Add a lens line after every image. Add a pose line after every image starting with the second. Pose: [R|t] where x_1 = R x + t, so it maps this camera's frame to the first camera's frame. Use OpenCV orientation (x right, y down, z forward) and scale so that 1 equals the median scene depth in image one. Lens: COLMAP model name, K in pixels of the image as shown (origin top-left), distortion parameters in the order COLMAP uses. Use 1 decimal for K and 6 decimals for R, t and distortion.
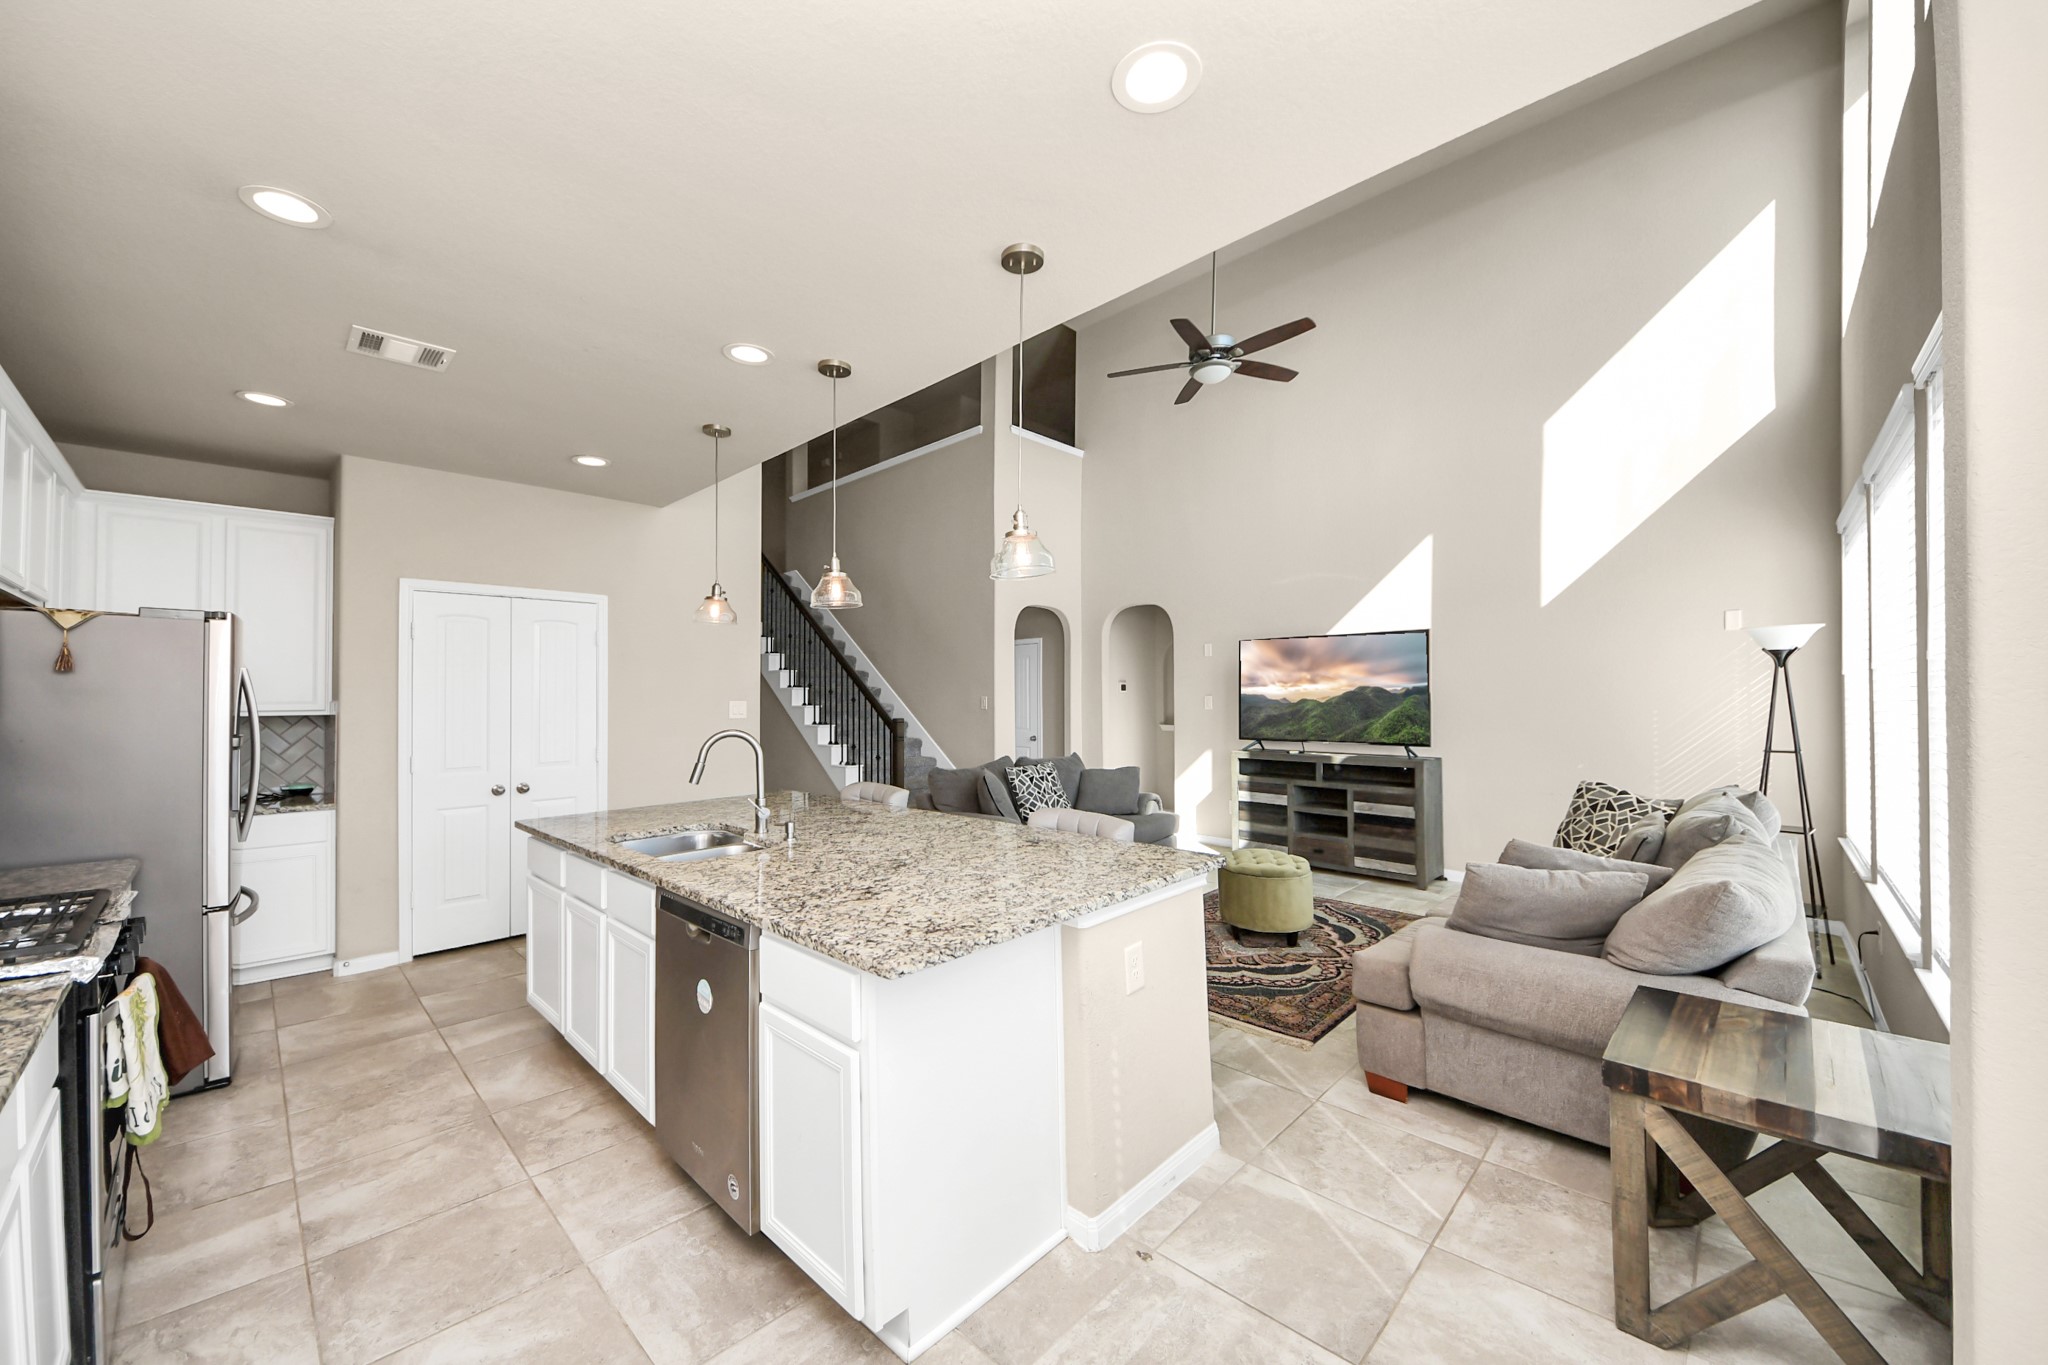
lens RADIAL K [[787.7, 0, 1031.4], [0, 787.7, 686.0], [0, 0, 1]] dist [0.053261, -0.044237]
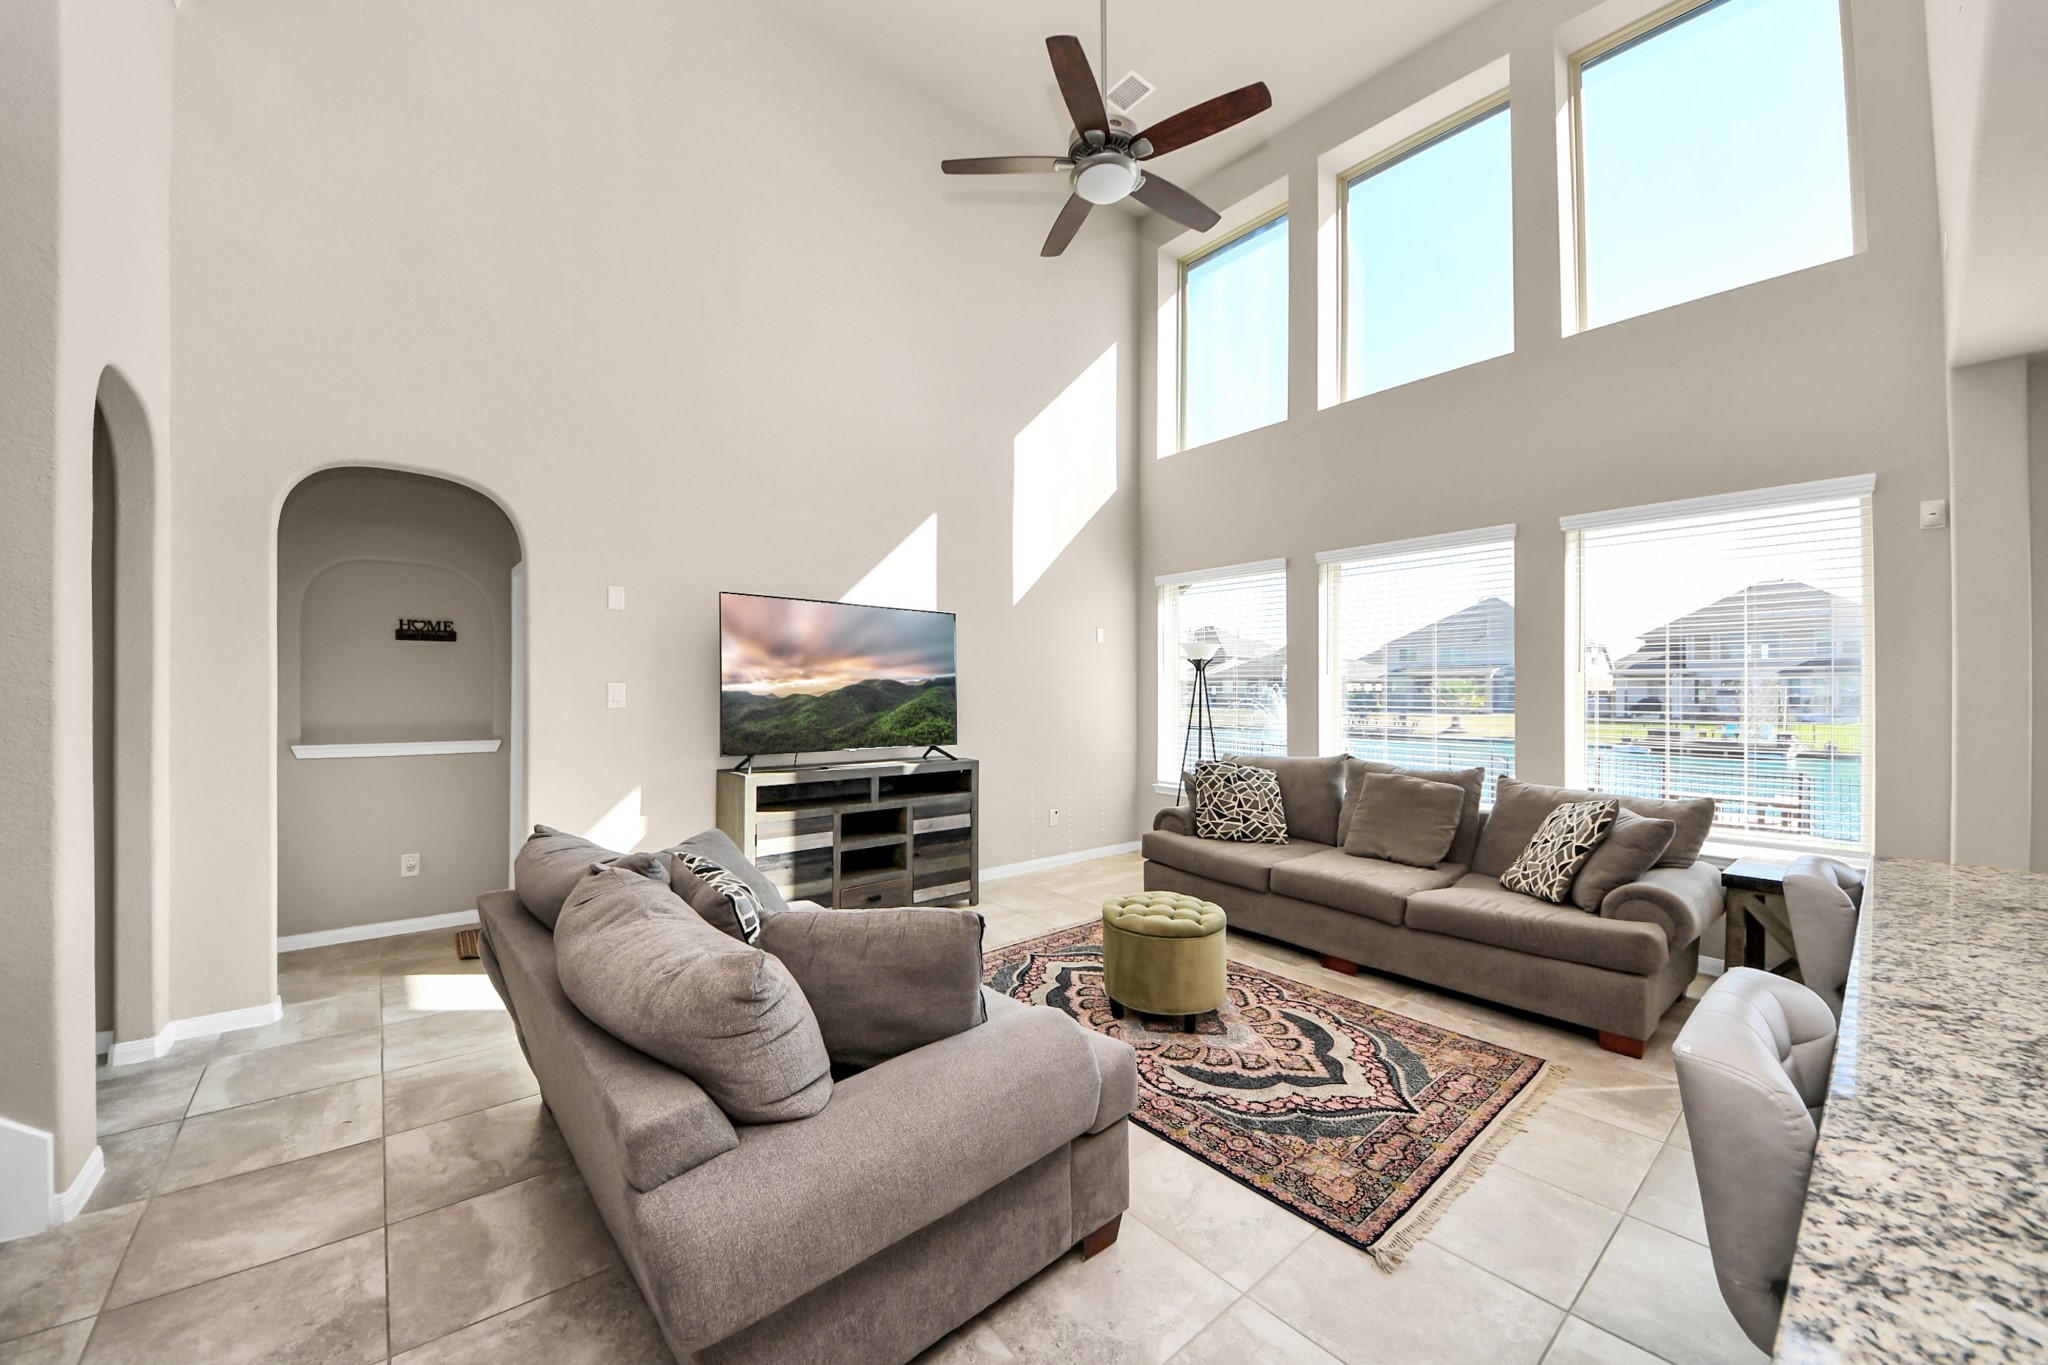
lens RADIAL K [[743.0, 0, 1024.0], [0, 743.0, 682.5], [0, 0, 1]] dist [0.029198, -0.000131]
pose [[0.108782, 0.017996, 0.993903, -0.325784], [-0.019433, 0.999684, -0.015973, 0.019176], [-0.993876, -0.017577, 0.109098, 0.841887]]
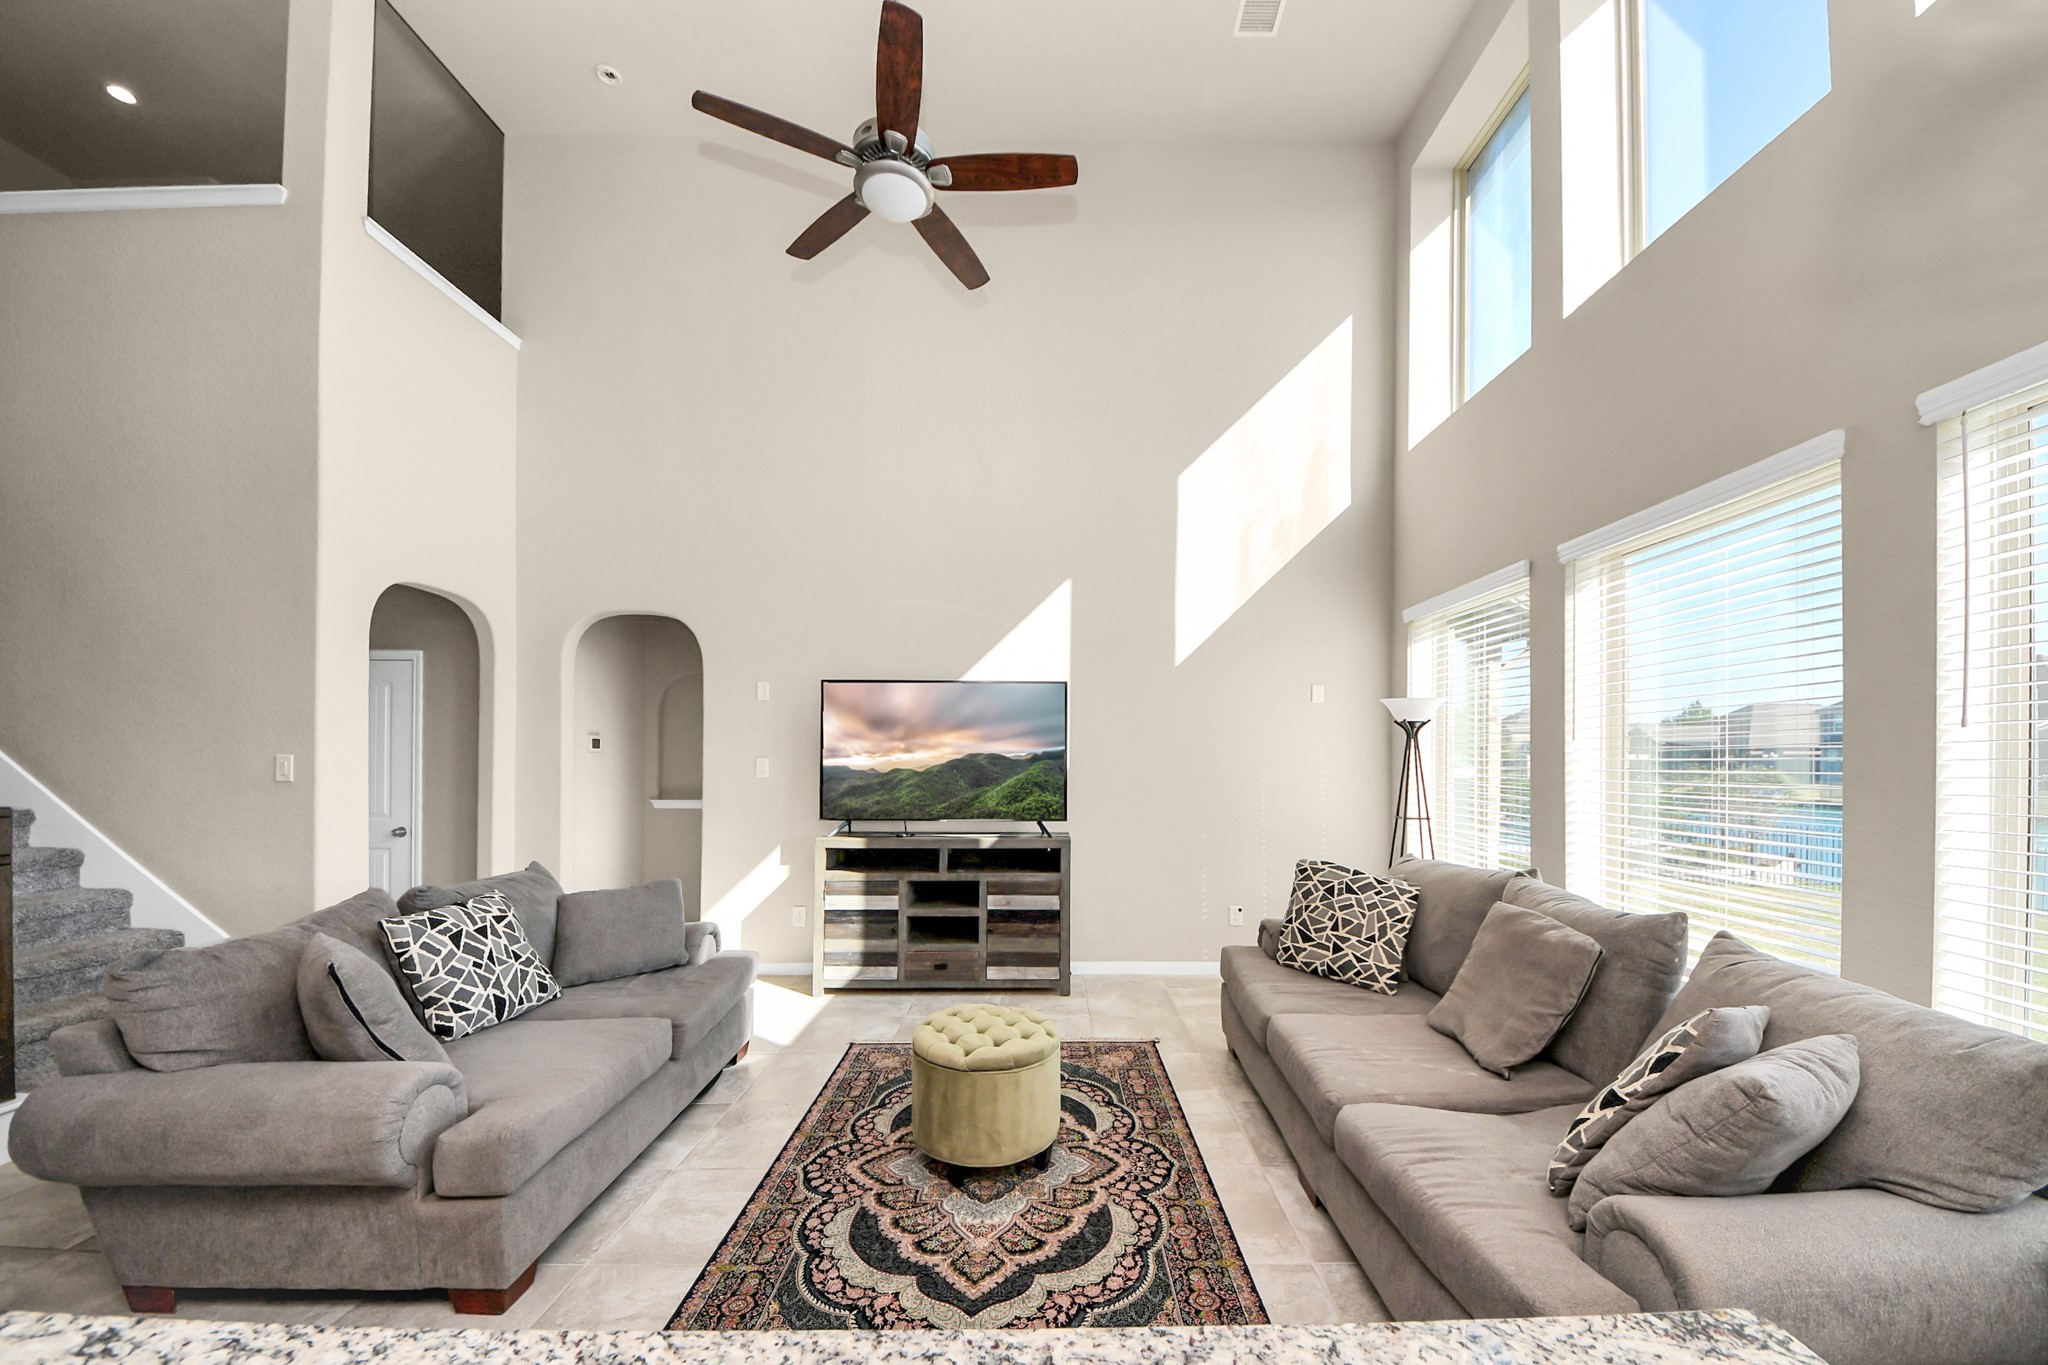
lens RADIAL K [[752.6, 0, 1065.3], [0, 752.6, 747.8], [0, 0, 1]] dist [0.027597, -0.000110]
pose [[0.719455, 0.018201, 0.694300, -0.056379], [-0.017548, 0.999814, -0.008026, 0.005211], [-0.694317, -0.006410, 0.719641, 0.431228]]
